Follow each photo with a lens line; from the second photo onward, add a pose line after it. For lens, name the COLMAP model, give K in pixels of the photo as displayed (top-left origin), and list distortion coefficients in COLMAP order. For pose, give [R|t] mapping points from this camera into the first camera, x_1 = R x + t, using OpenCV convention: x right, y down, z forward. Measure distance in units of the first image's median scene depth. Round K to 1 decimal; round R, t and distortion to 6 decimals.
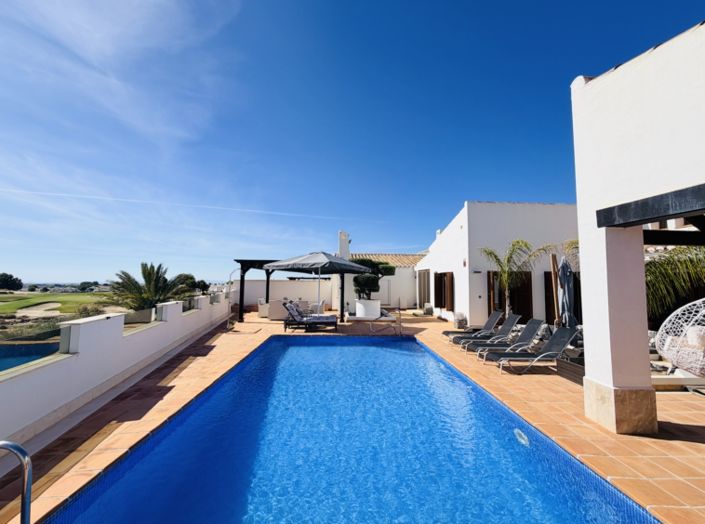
lens RADIAL K [[281.5, 0, 349.2], [0, 281.5, 261.9], [0, 0, 1]] dist [0.001620, 0.000433]
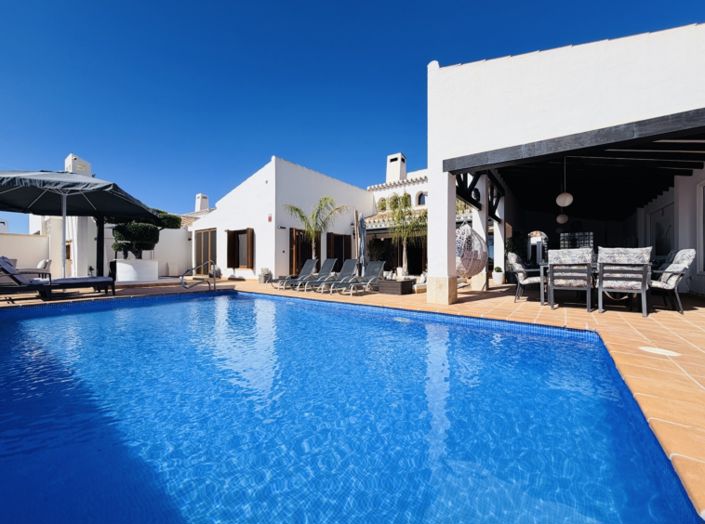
lens RADIAL K [[281.5, 0, 349.2], [0, 281.5, 261.9], [0, 0, 1]] dist [0.001620, 0.000433]
pose [[0.642130, -0.005051, 0.766579, -0.167025], [-0.050246, 0.997551, 0.048662, 0.089580], [-0.764947, -0.069765, 0.640304, 0.121291]]
